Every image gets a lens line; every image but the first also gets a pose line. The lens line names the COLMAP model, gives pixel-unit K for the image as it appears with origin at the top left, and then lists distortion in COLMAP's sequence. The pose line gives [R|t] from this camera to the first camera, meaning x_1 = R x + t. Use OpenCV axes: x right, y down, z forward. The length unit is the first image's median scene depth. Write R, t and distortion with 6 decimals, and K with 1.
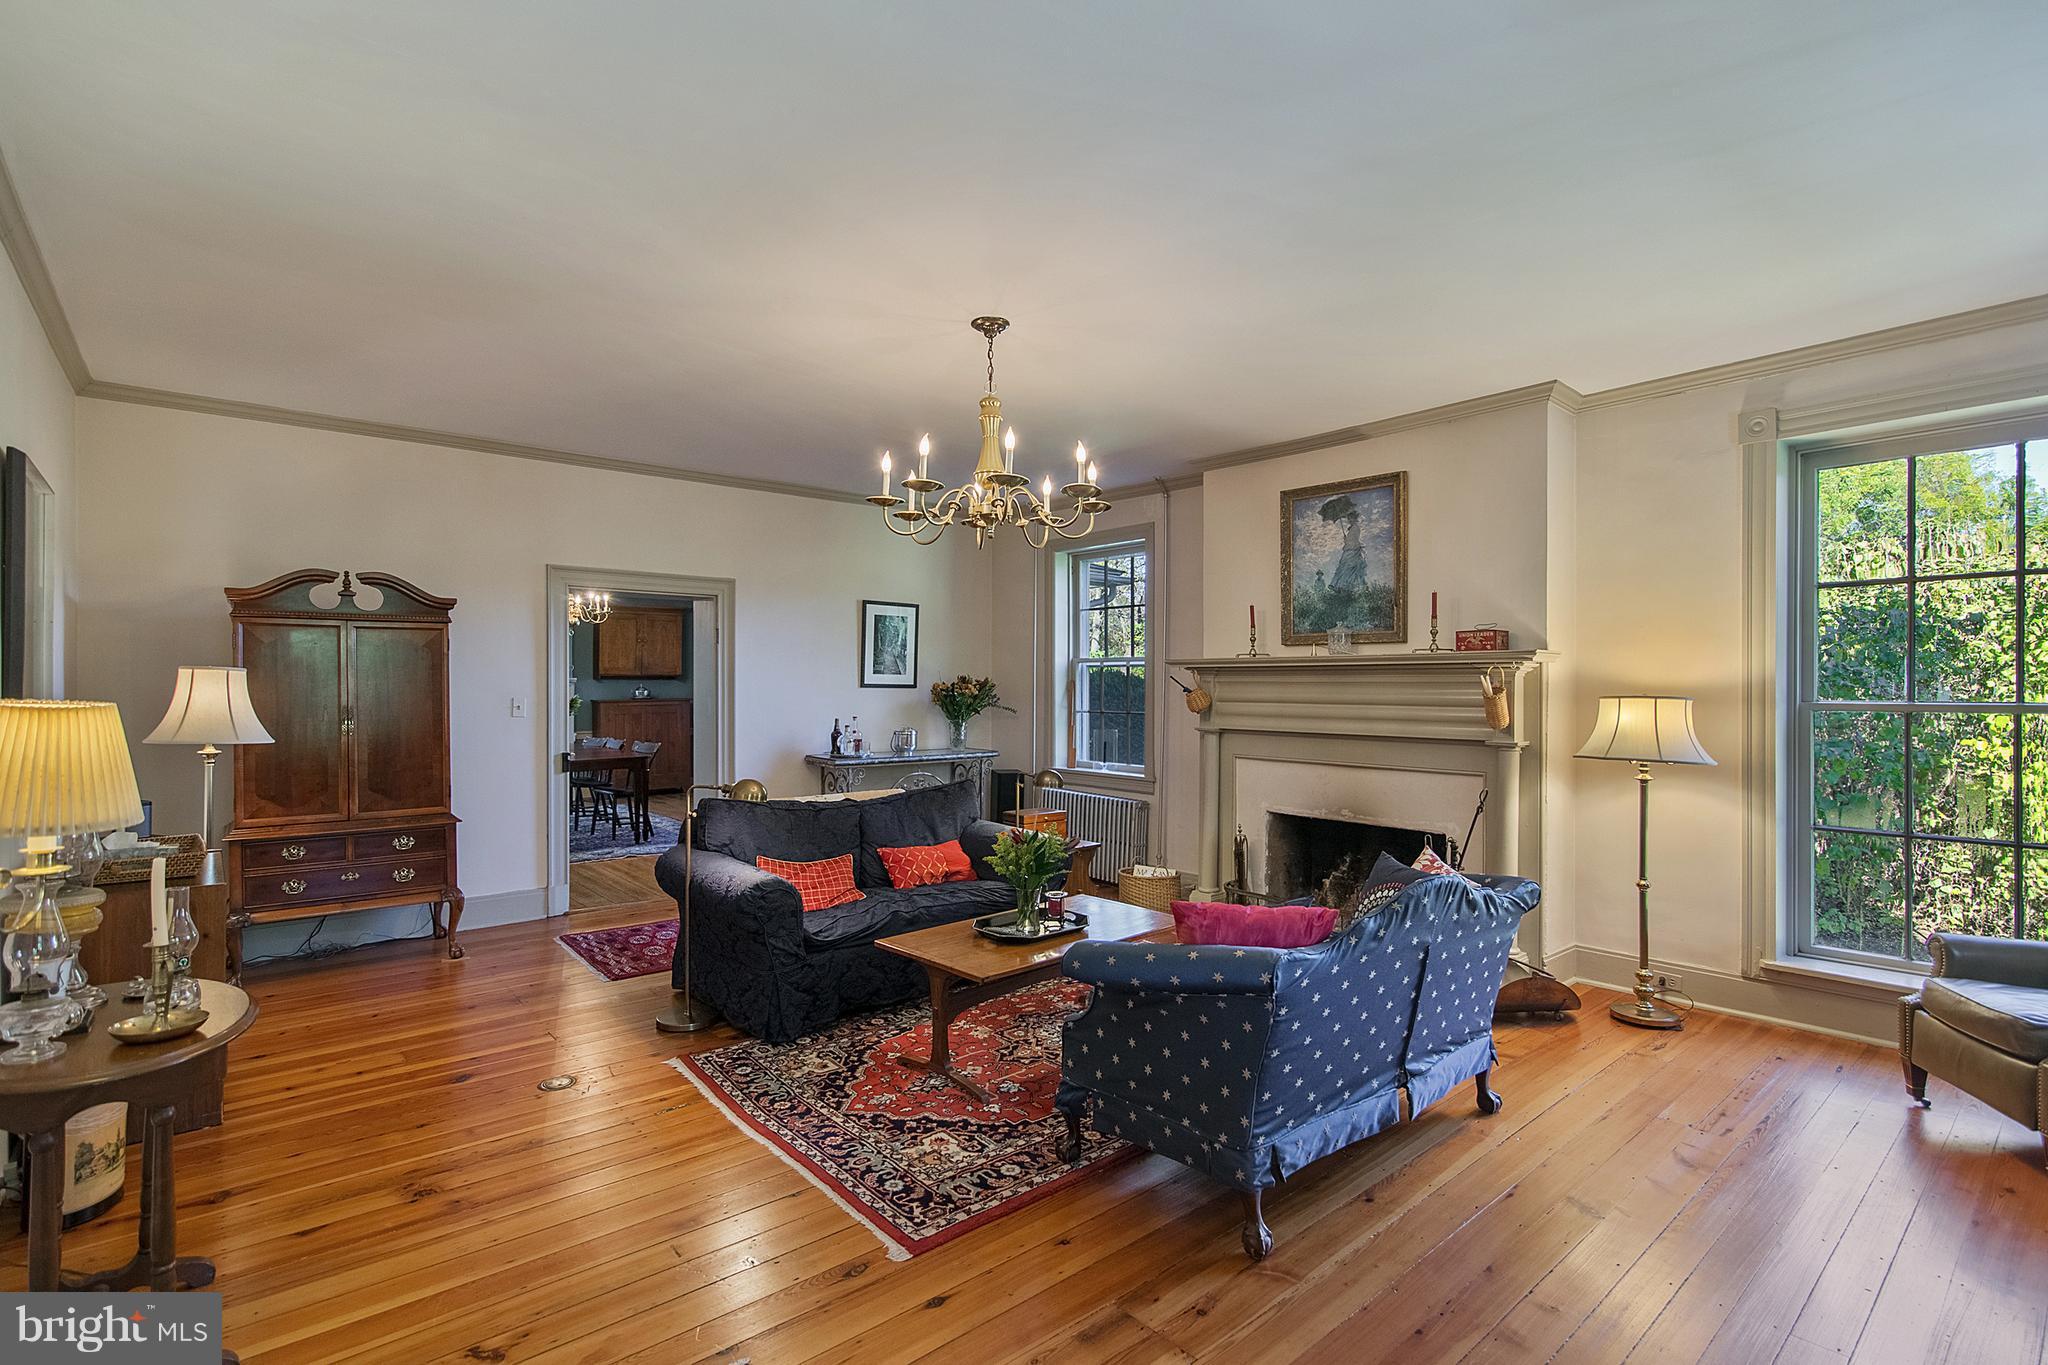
lens RADIAL K [[953.7, 0, 1027.6], [0, 953.7, 690.1], [0, 0, 1]] dist [0.002764, 0.000352]
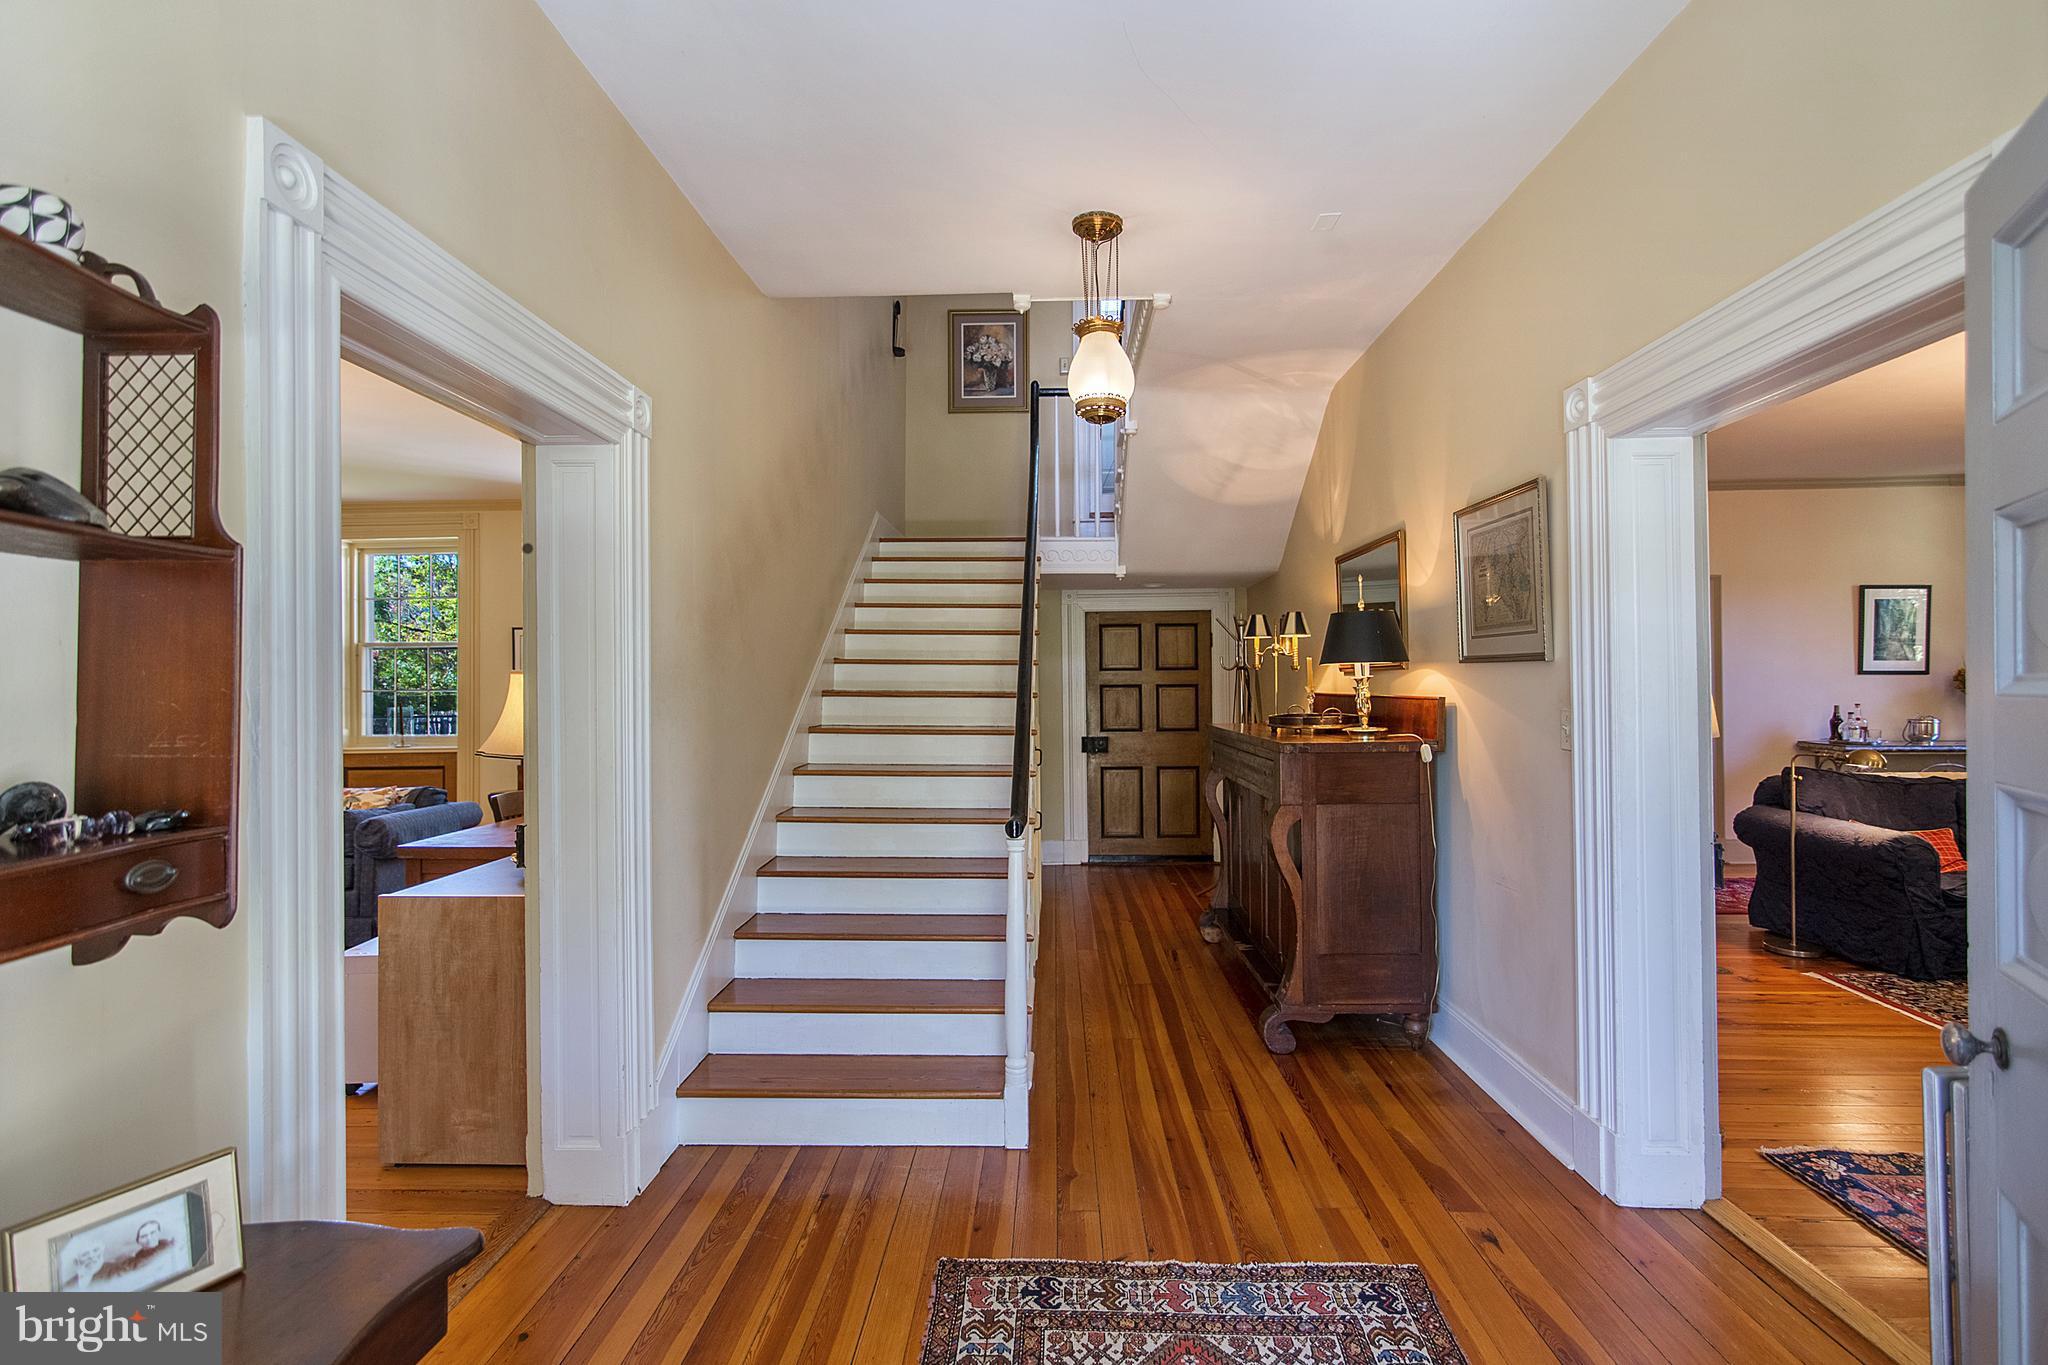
lens RADIAL K [[953.7, 0, 1023.4], [0, 953.7, 678.6], [0, 0, 1]] dist [0.002764, 0.000352]
pose [[0.739329, -0.015730, -0.673161, -0.148707], [0.008643, 0.999866, -0.013872, 0.007861], [0.673289, 0.004437, 0.739366, -0.310388]]
